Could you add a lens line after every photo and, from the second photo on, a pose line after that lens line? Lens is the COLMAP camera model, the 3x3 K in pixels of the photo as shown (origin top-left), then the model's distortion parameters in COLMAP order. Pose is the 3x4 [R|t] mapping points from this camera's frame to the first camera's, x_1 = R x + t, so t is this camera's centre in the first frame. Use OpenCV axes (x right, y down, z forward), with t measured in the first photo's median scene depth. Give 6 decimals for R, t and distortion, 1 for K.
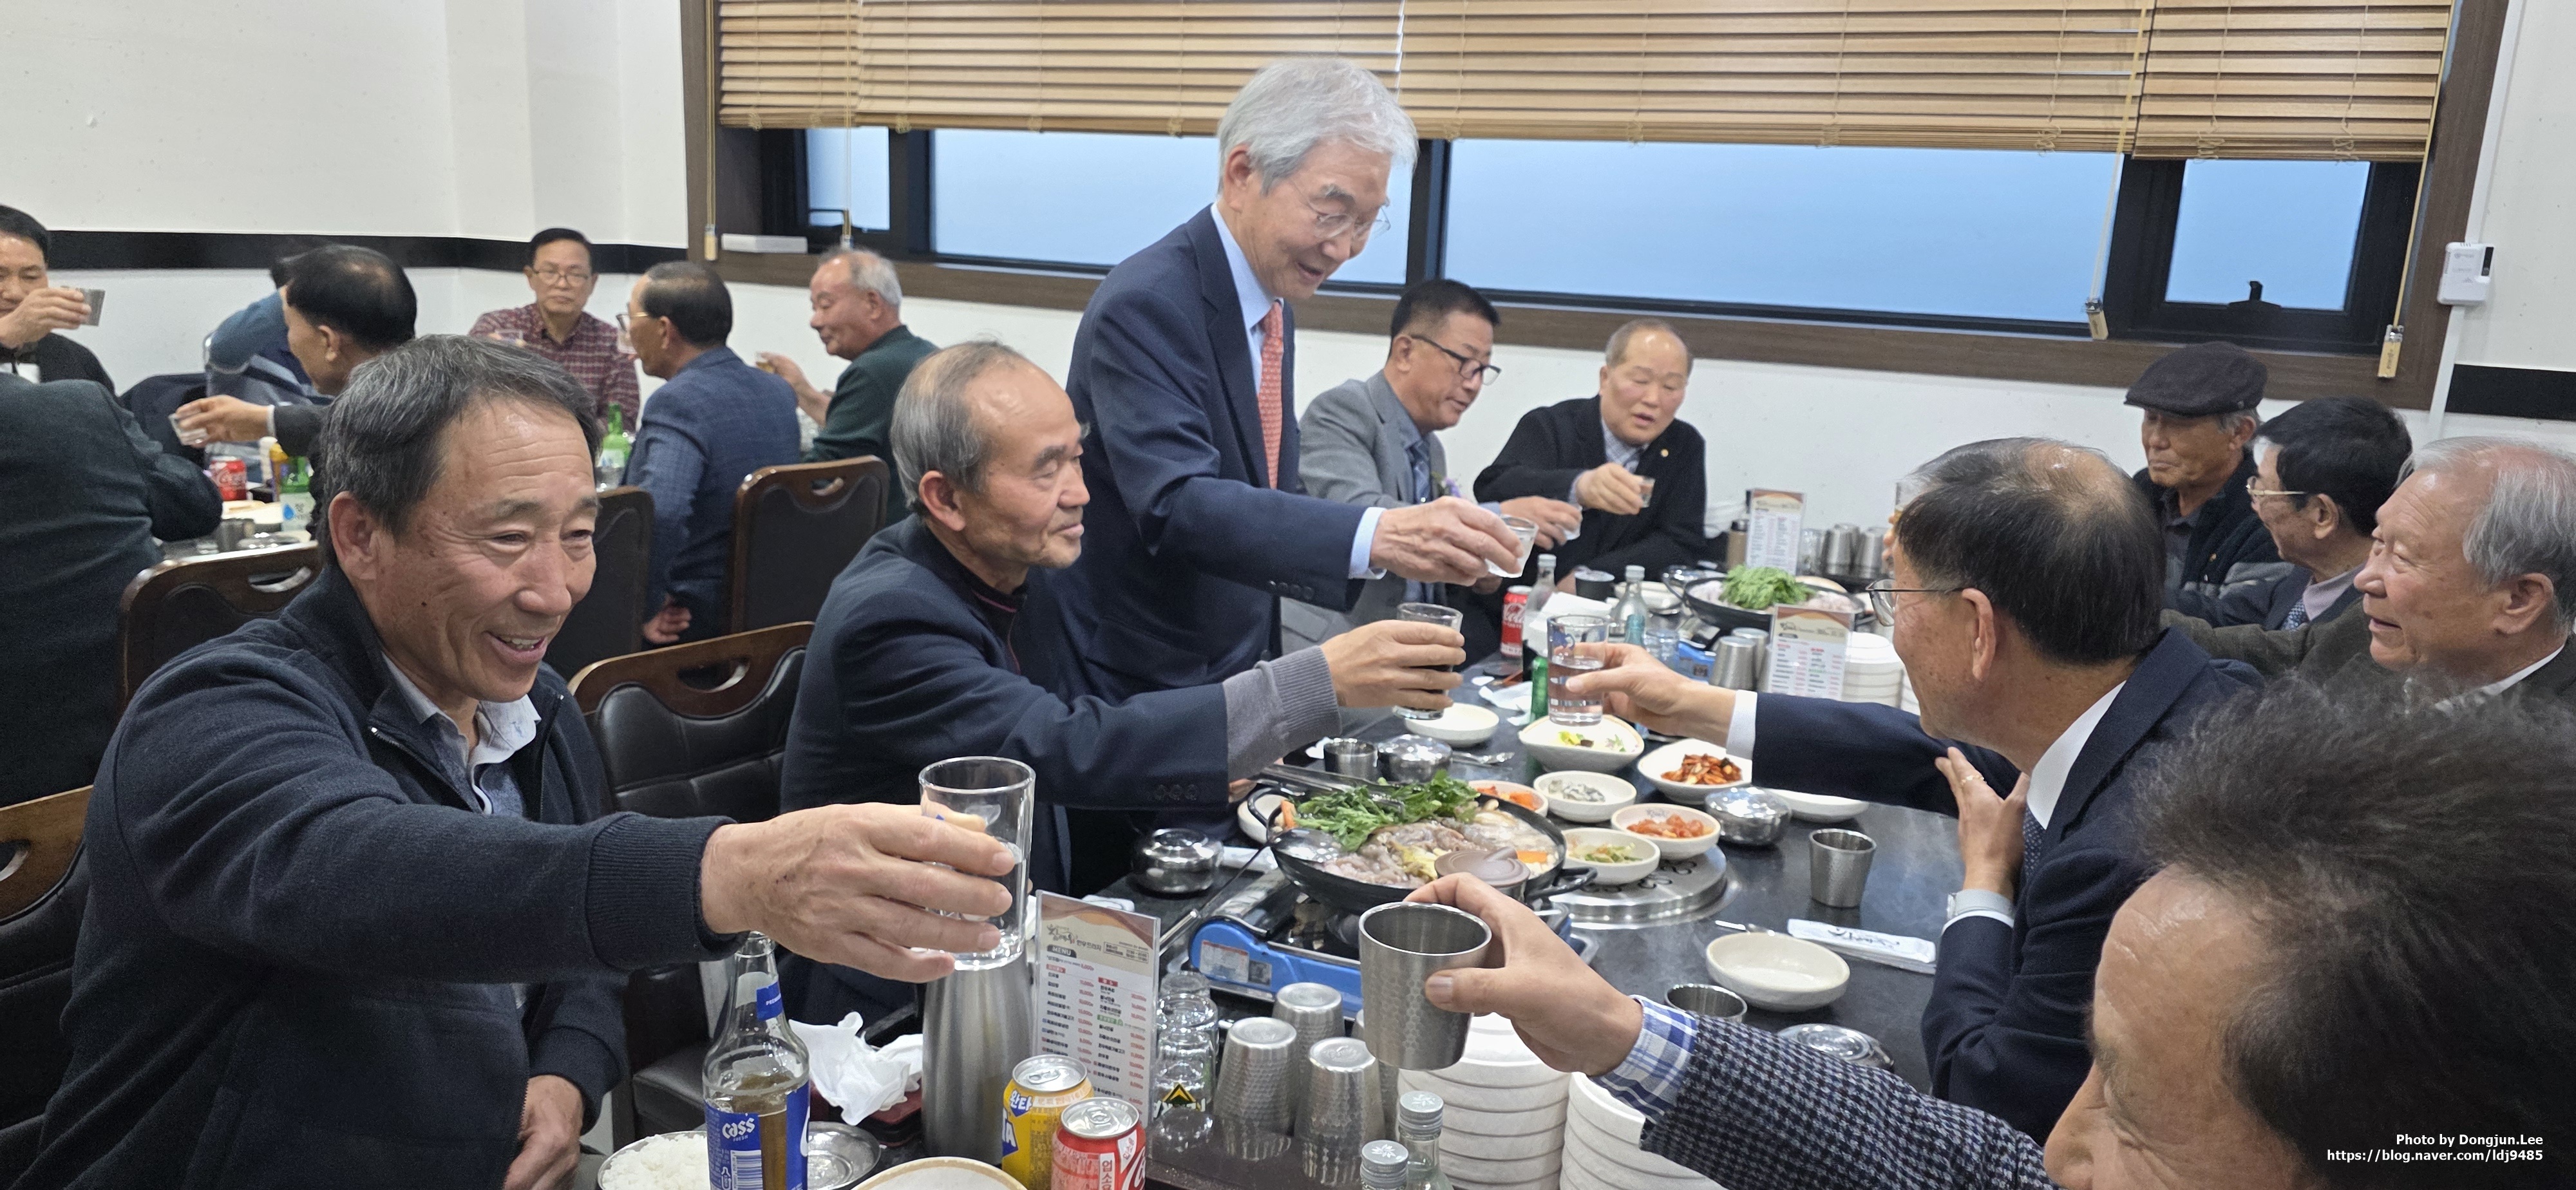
lens RADIAL K [[1748.9, 0, 1288.0], [0, 1748.9, 595.0], [0, 0, 1]] dist [0.069824, -0.082805]
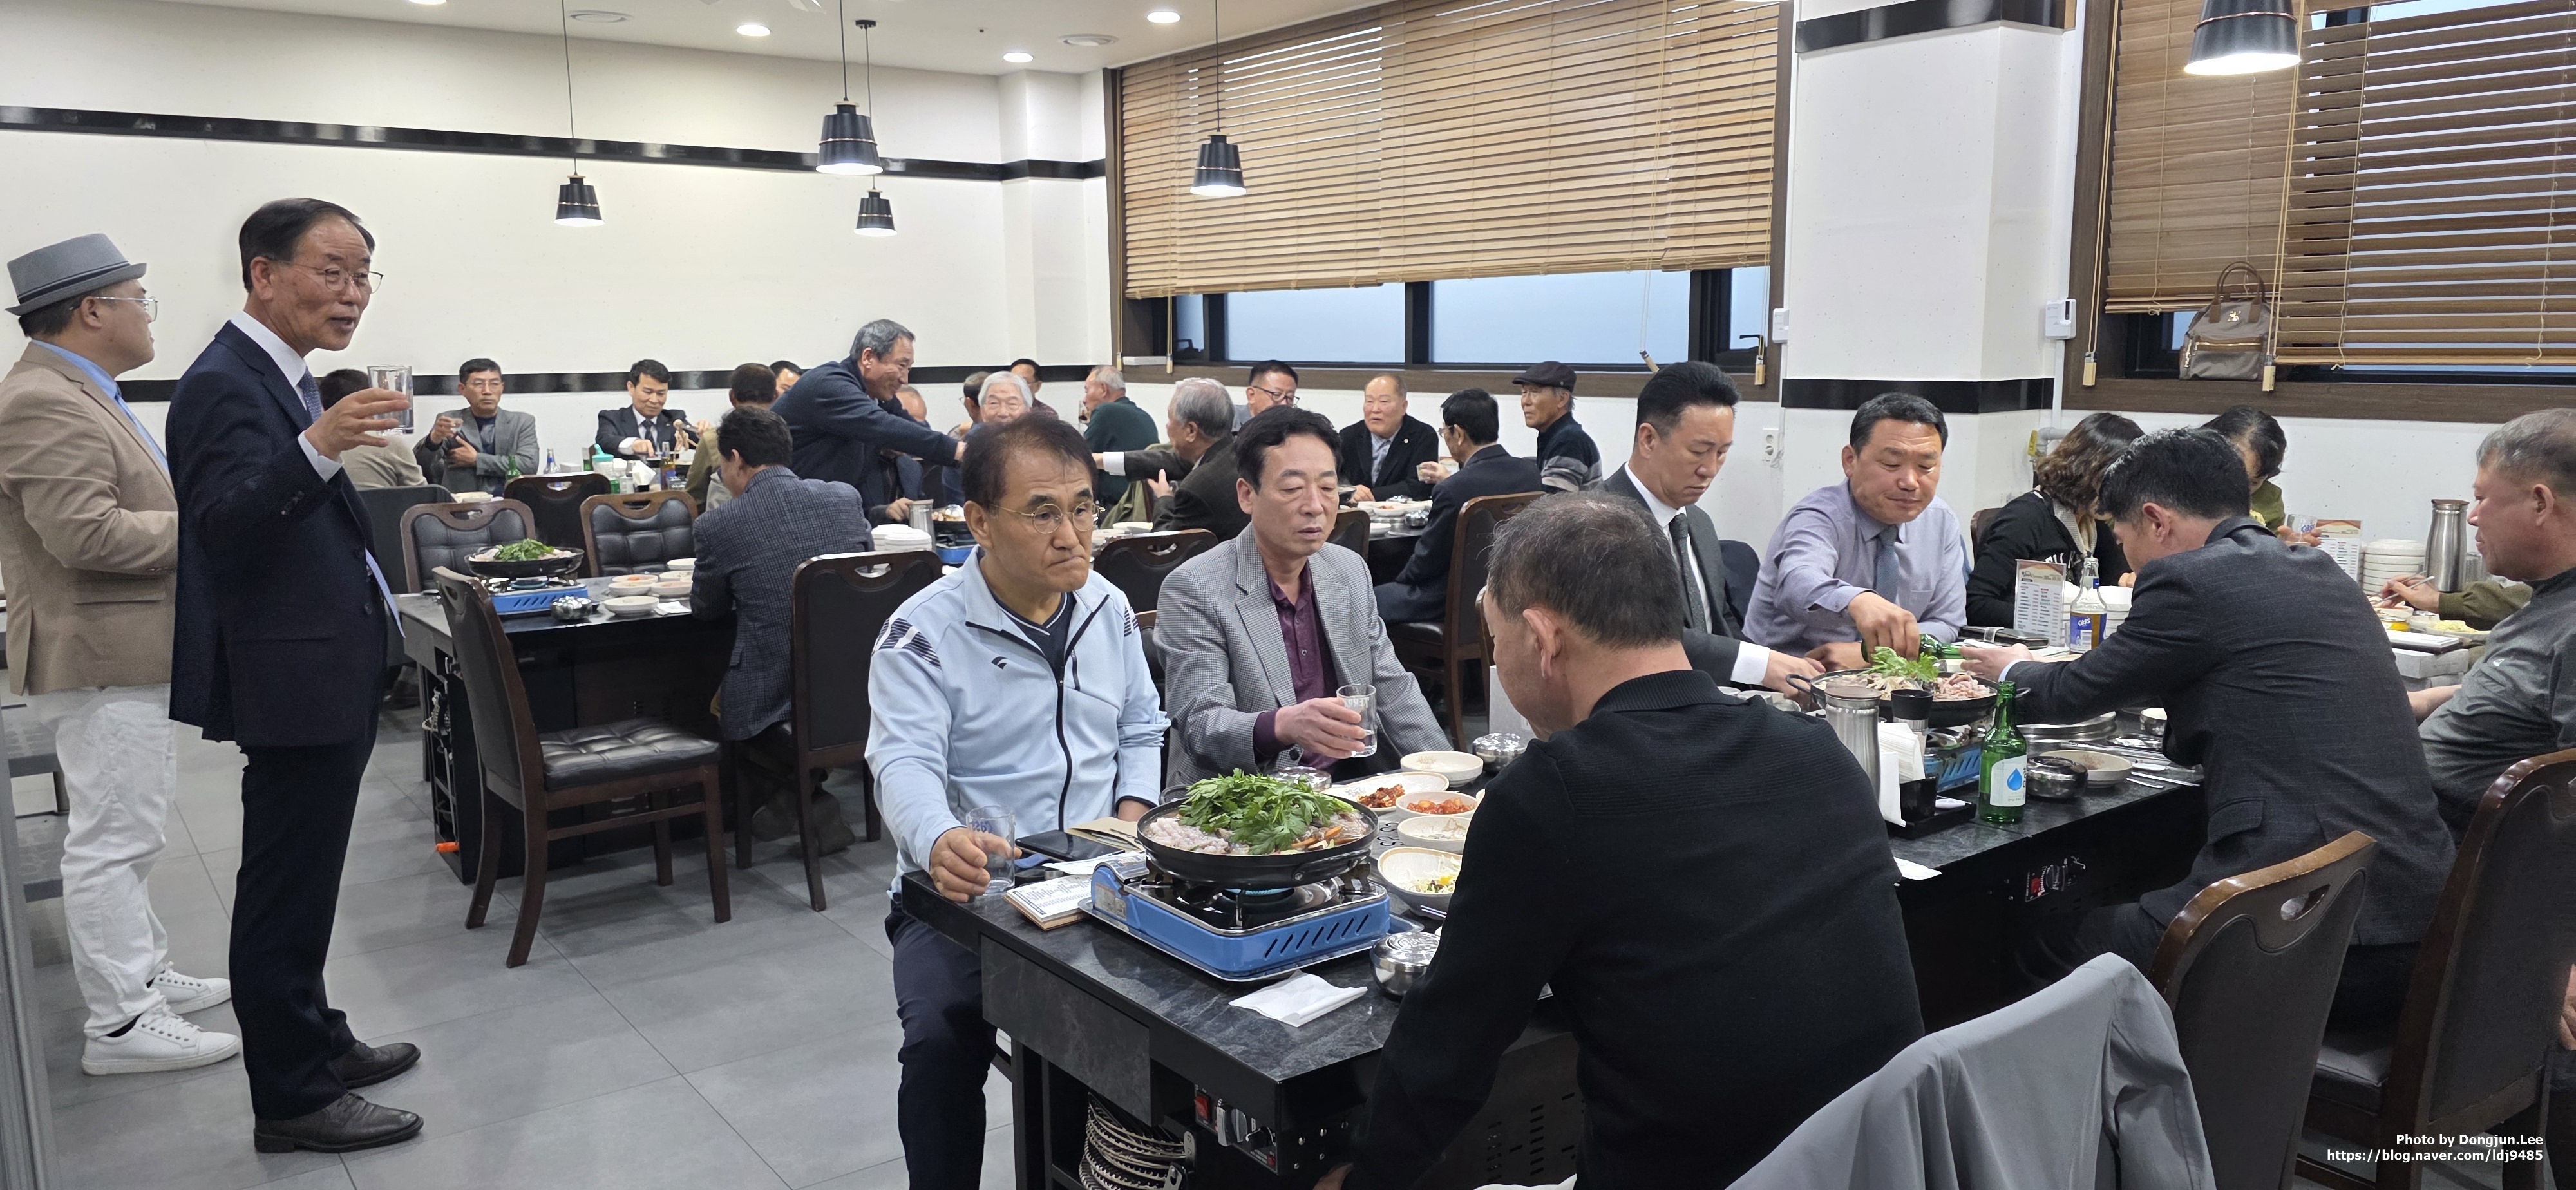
lens RADIAL K [[1748.9, 0, 1288.0], [0, 1748.9, 595.0], [0, 0, 1]] dist [0.069824, -0.082805]
pose [[0.875792, 0.018314, -0.482341, 0.703182], [-0.054071, 0.996713, -0.060333, 0.137176], [0.479651, 0.078919, 0.873903, -0.464794]]
